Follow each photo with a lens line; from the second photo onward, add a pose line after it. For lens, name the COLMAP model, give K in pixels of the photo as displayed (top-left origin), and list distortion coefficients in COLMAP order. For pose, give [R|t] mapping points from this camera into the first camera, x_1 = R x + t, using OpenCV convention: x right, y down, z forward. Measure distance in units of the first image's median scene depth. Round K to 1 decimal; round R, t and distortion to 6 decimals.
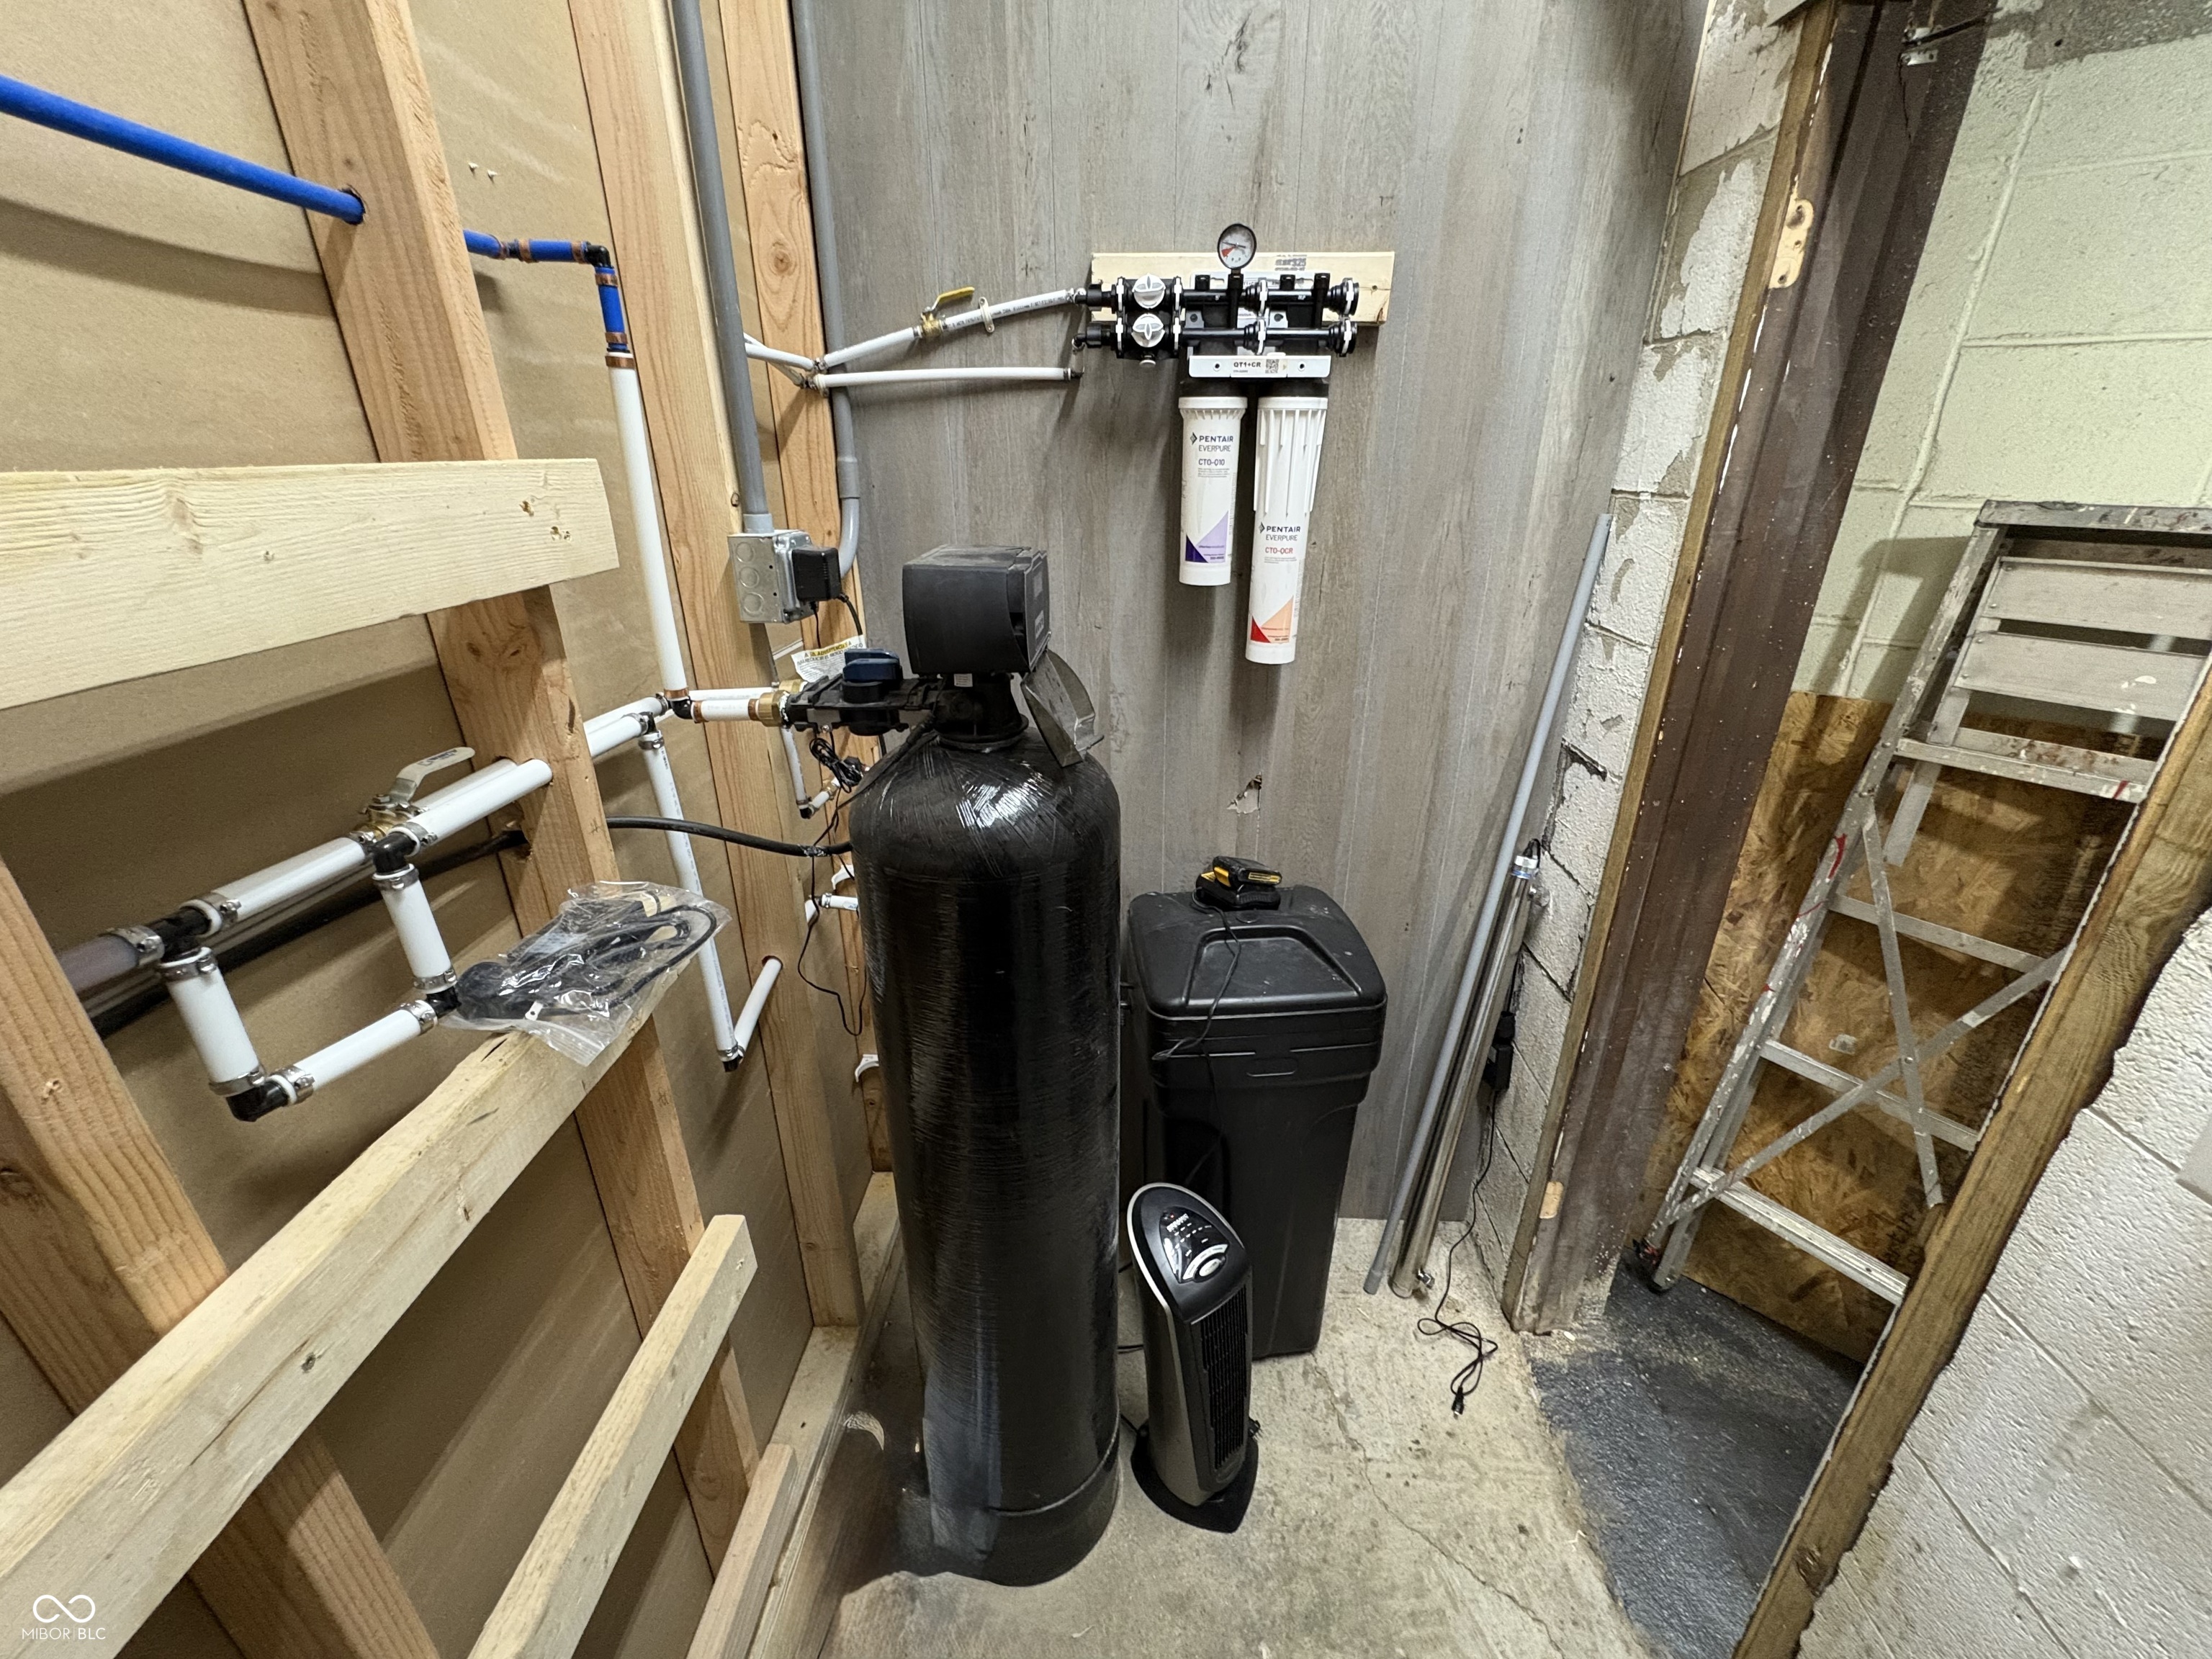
lens RADIAL K [[879.4, 0, 1109.5], [0, 879.4, 832.4], [0, 0, 1]] dist [0.000515, -0.000796]
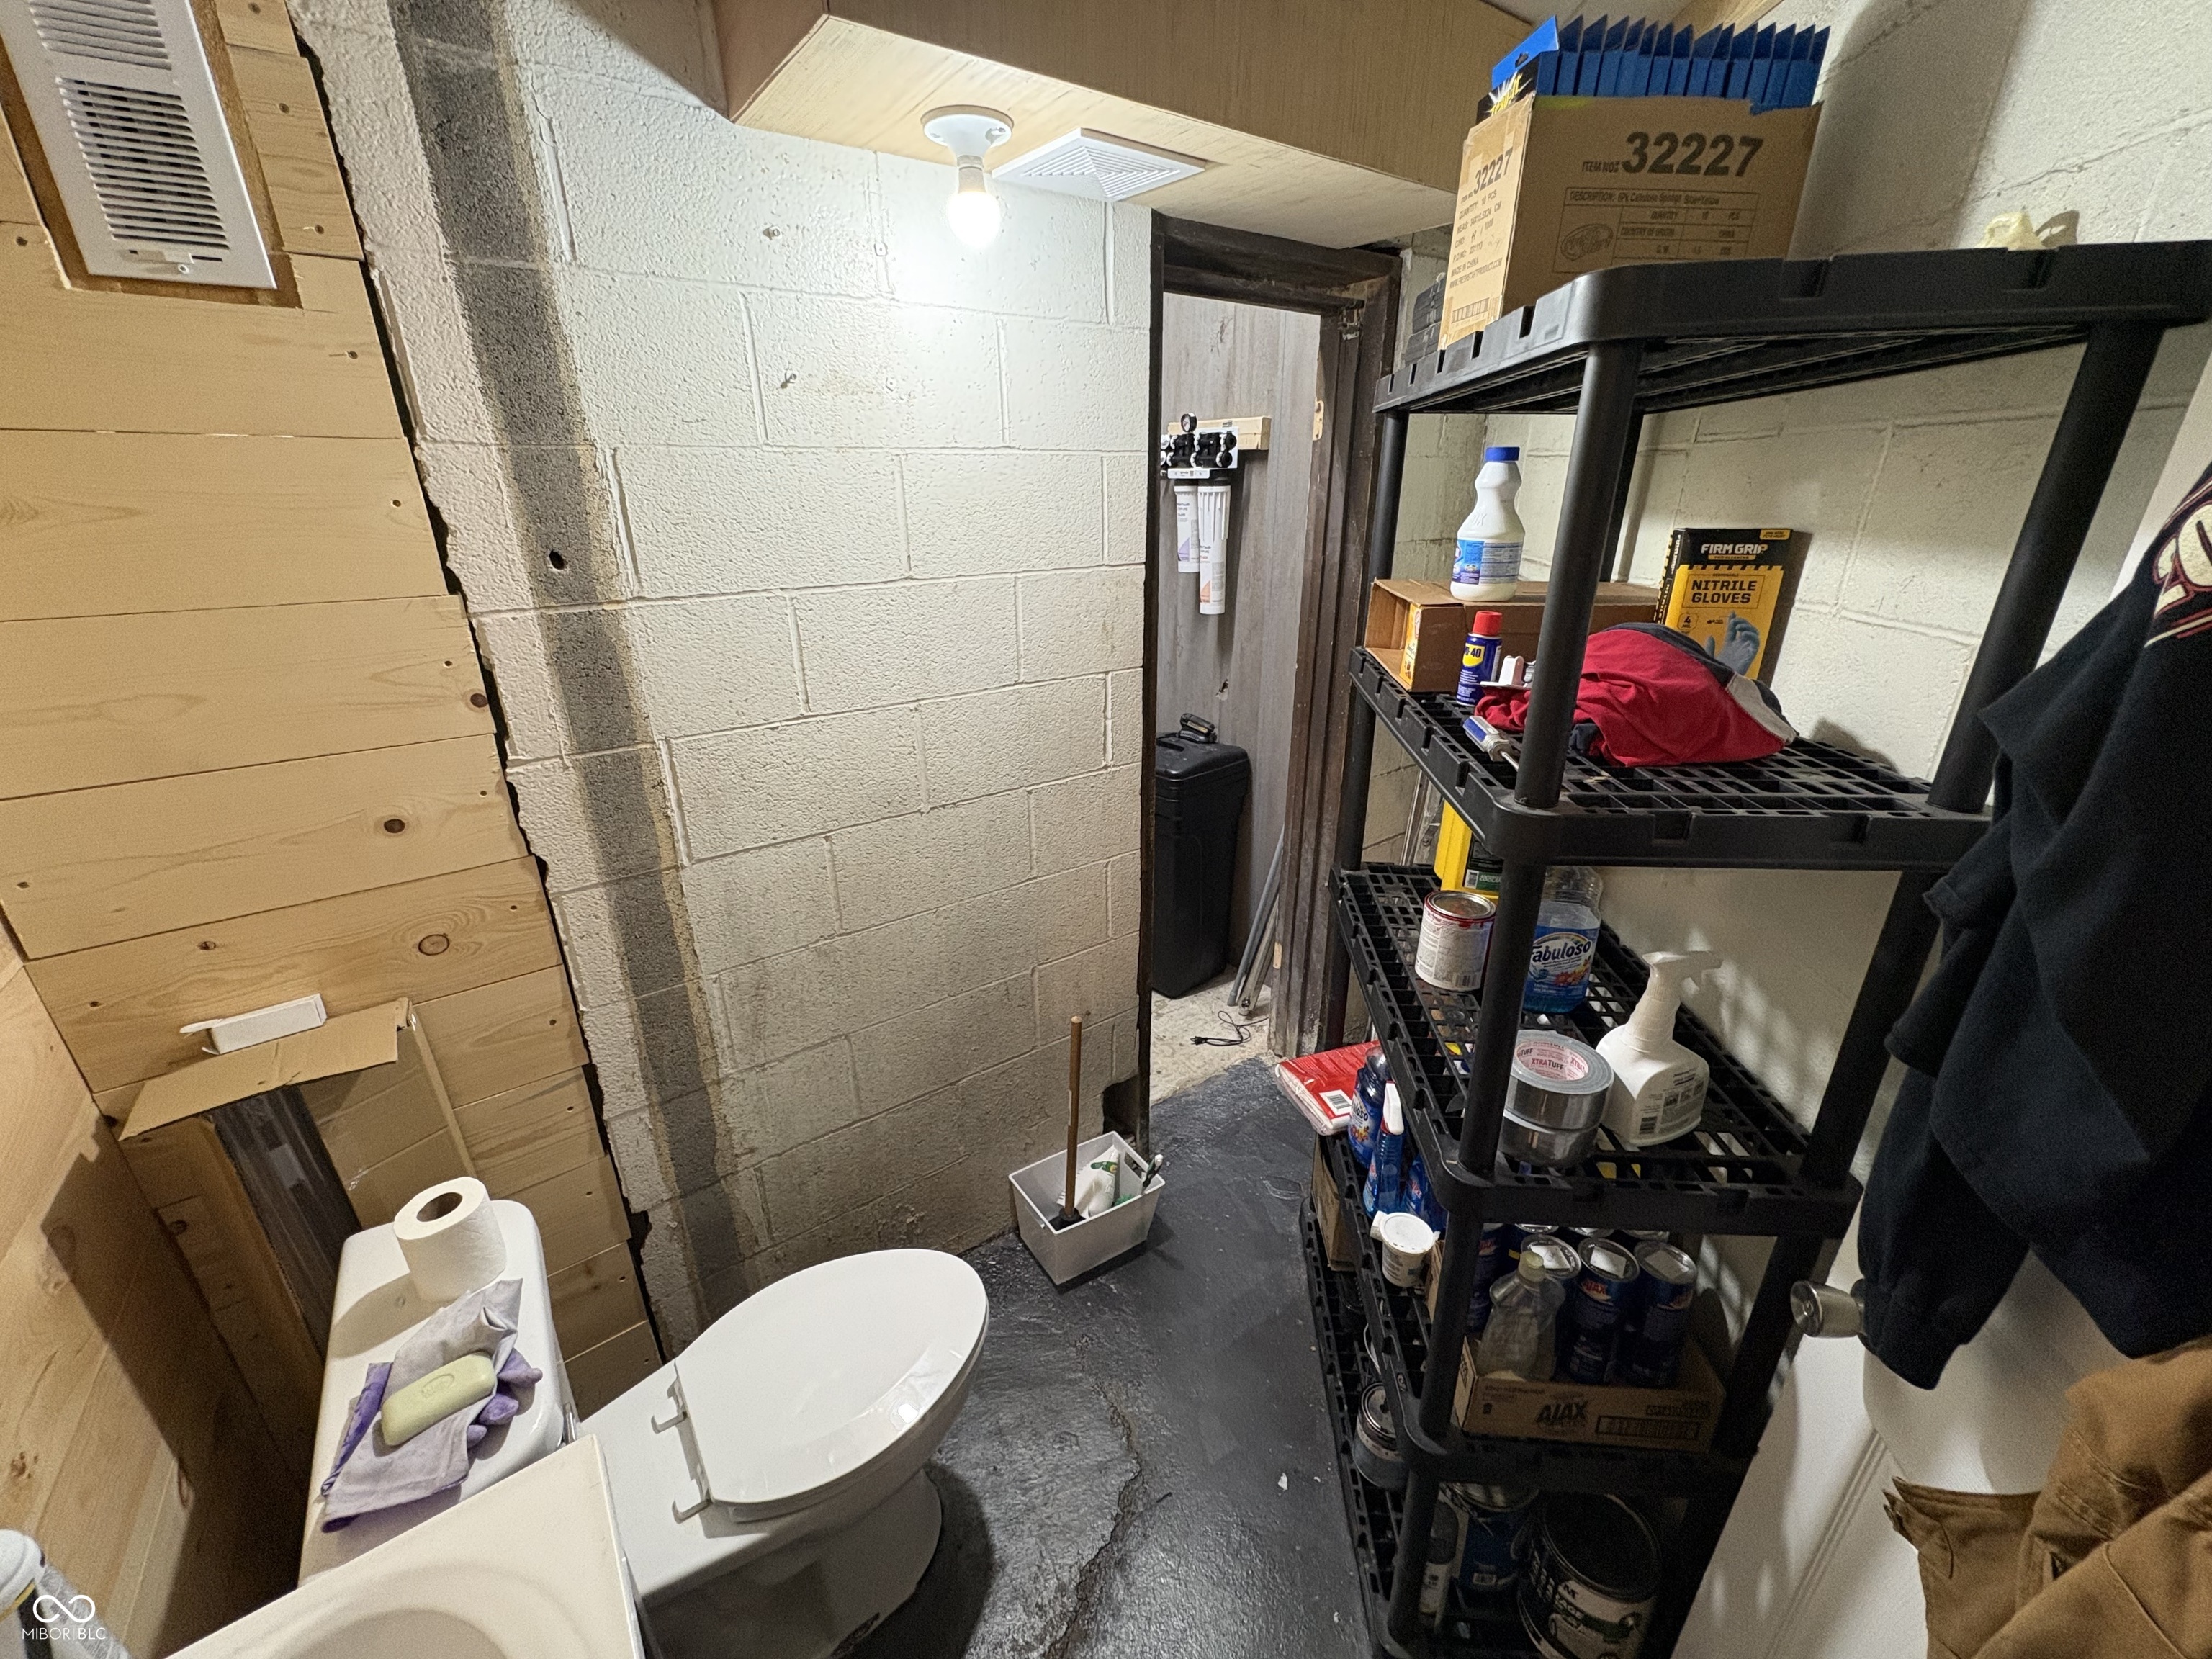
lens RADIAL K [[879.4, 0, 1113.8], [0, 879.4, 831.0], [0, 0, 1]] dist [0.000515, -0.000796]
pose [[0.634466, 0.284138, -0.718831, 1.909938], [-0.299239, 0.947757, 0.110508, 0.142744], [0.712677, 0.144989, 0.686345, -0.539114]]
